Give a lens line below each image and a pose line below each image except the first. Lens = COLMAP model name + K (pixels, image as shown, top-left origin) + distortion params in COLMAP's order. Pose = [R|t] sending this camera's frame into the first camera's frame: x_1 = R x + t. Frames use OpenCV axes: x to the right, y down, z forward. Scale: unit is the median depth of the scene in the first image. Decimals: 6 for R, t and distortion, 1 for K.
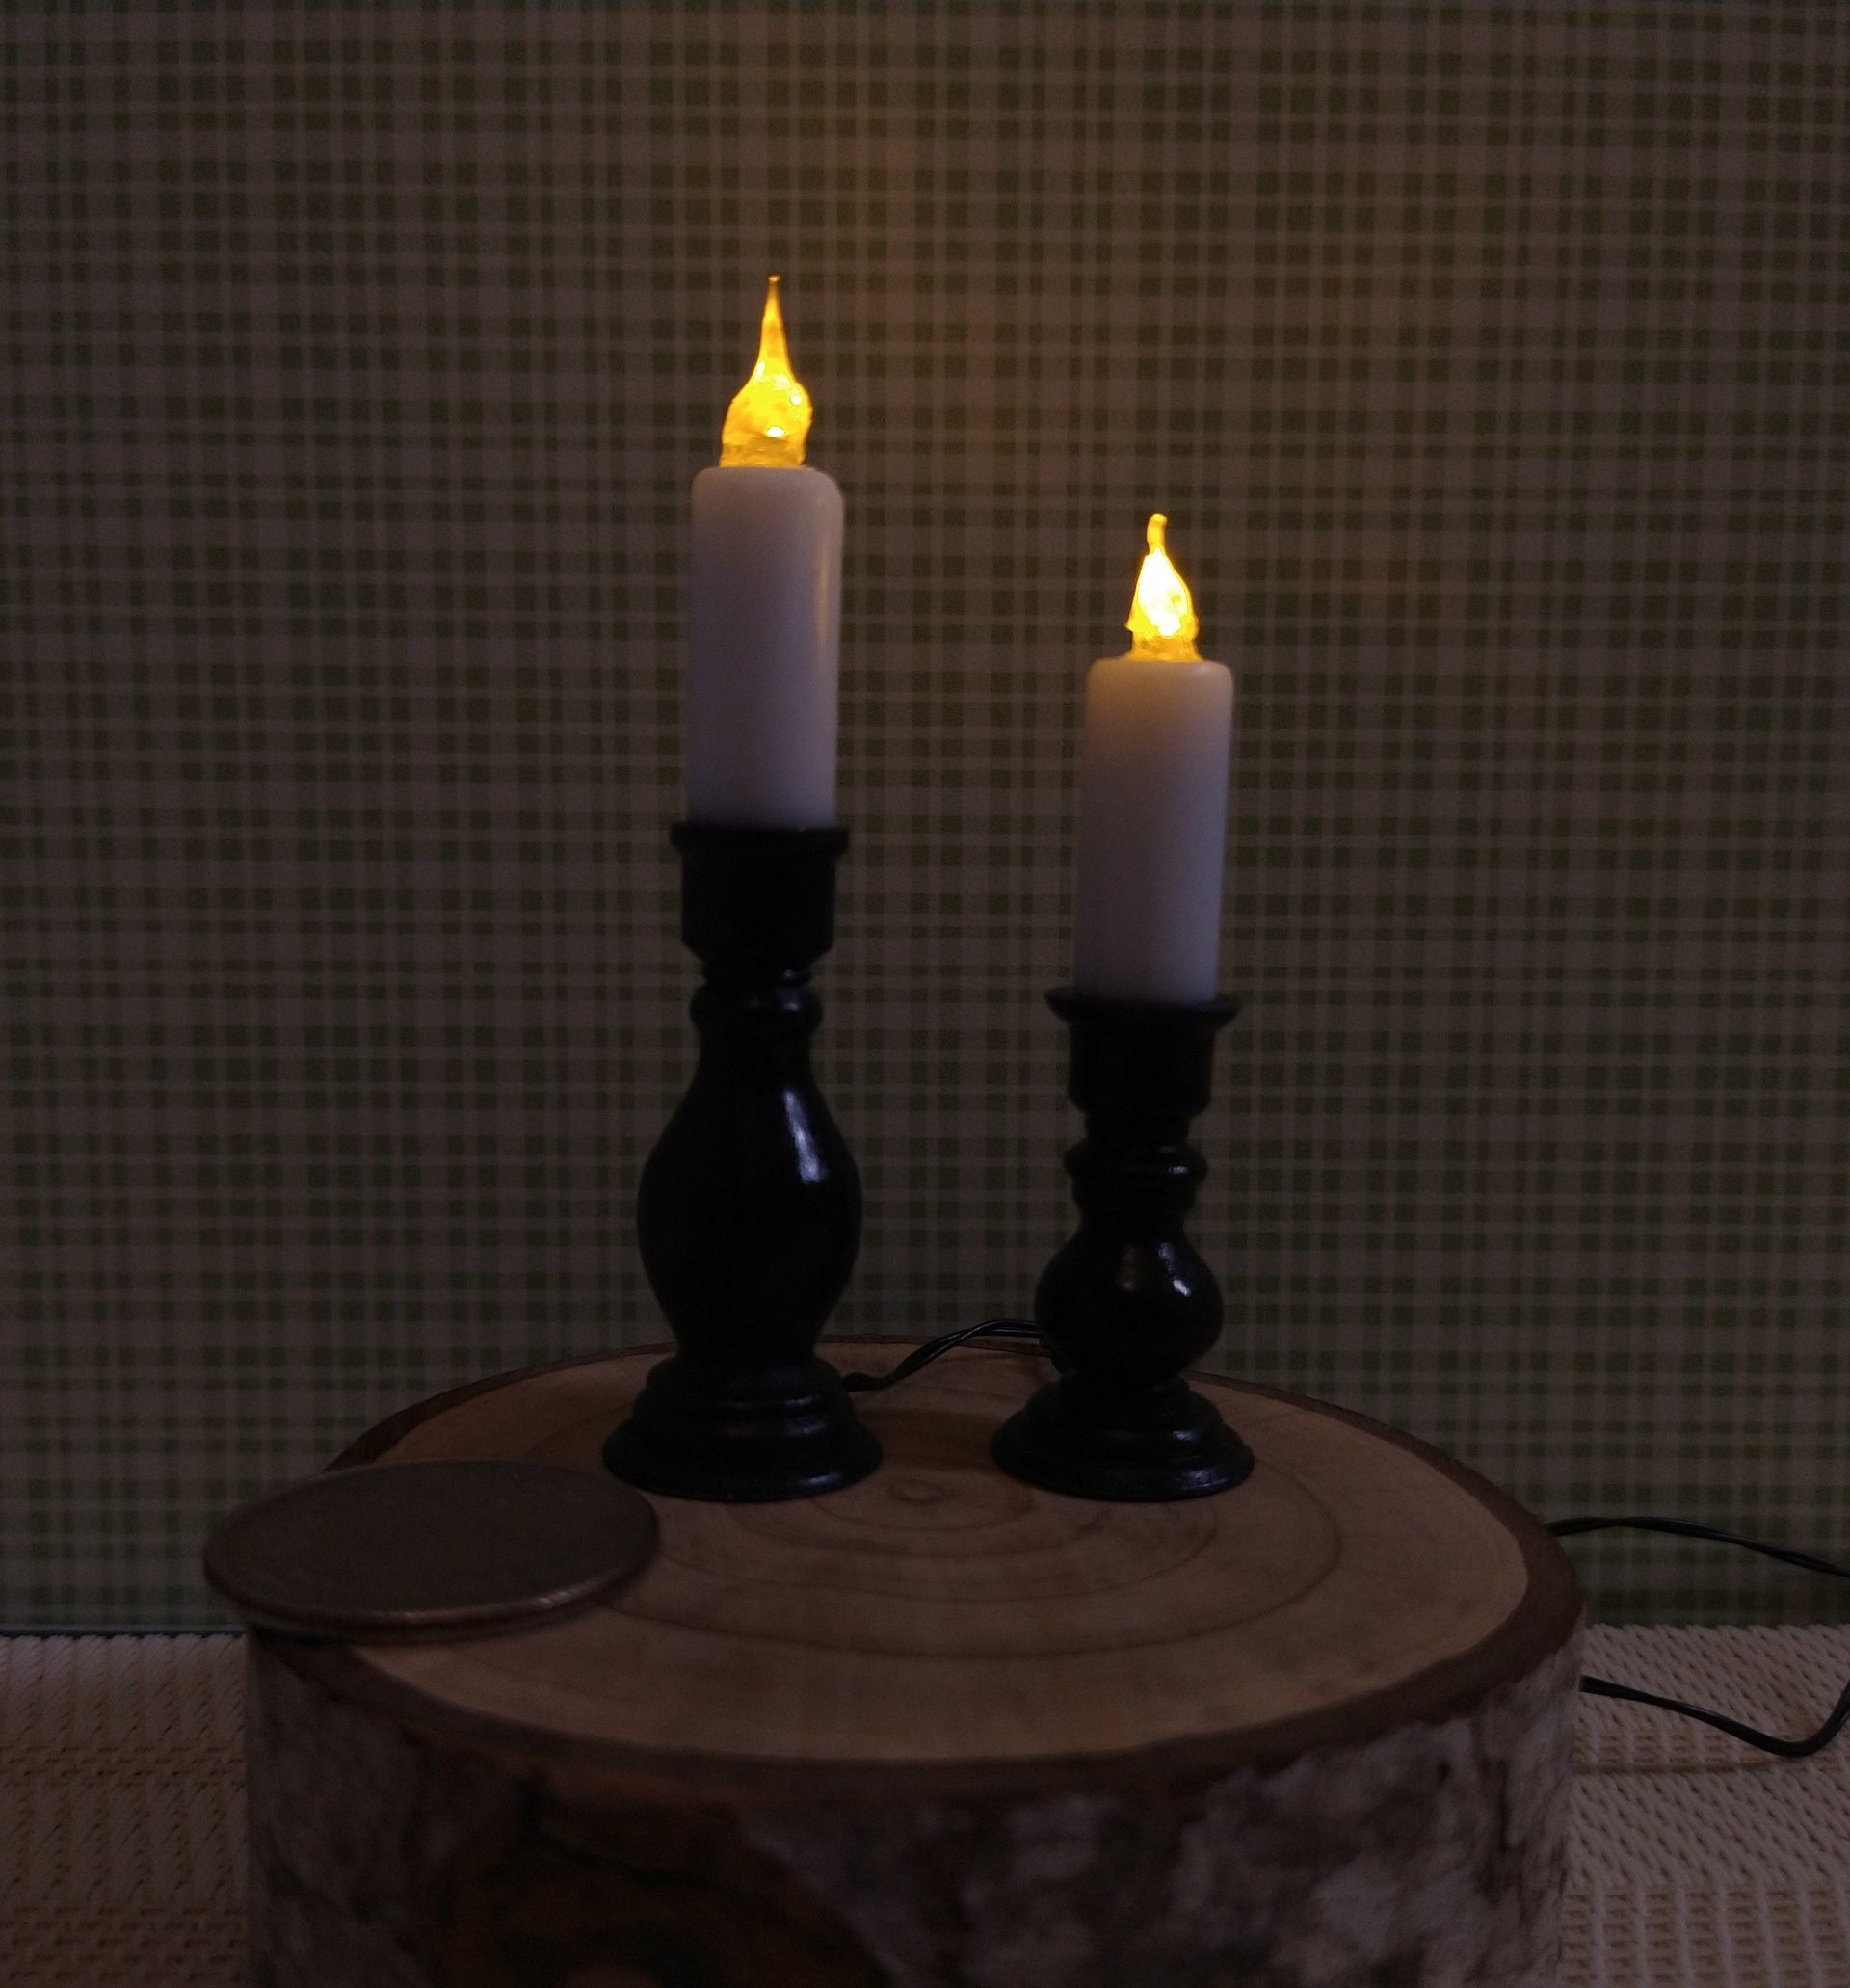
lens RADIAL K [[2481.3, 0, 1102.7], [0, 2481.3, 954.8], [0, 0, 1]] dist [0.012215, 0.000000]
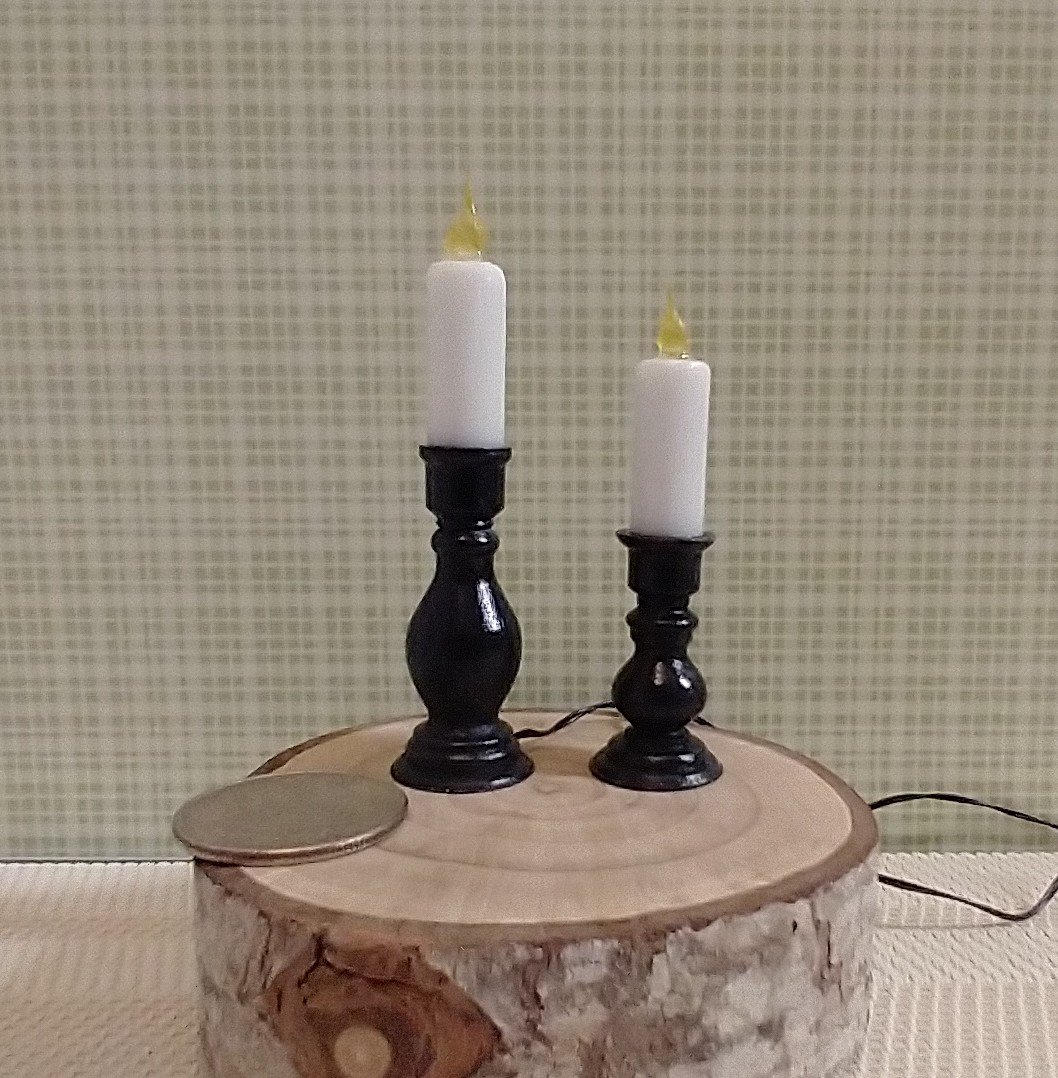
lens RADIAL K [[1274.2, 0, 528.2], [0, 1274.2, 540.4], [0, 0, 1]] dist [0.001456, 0.000000]
pose [[0.999984, -0.005204, 0.002192, -0.104275], [0.005154, 0.999732, 0.022575, -0.001181], [-0.002309, -0.022564, 0.999743, -0.000304]]
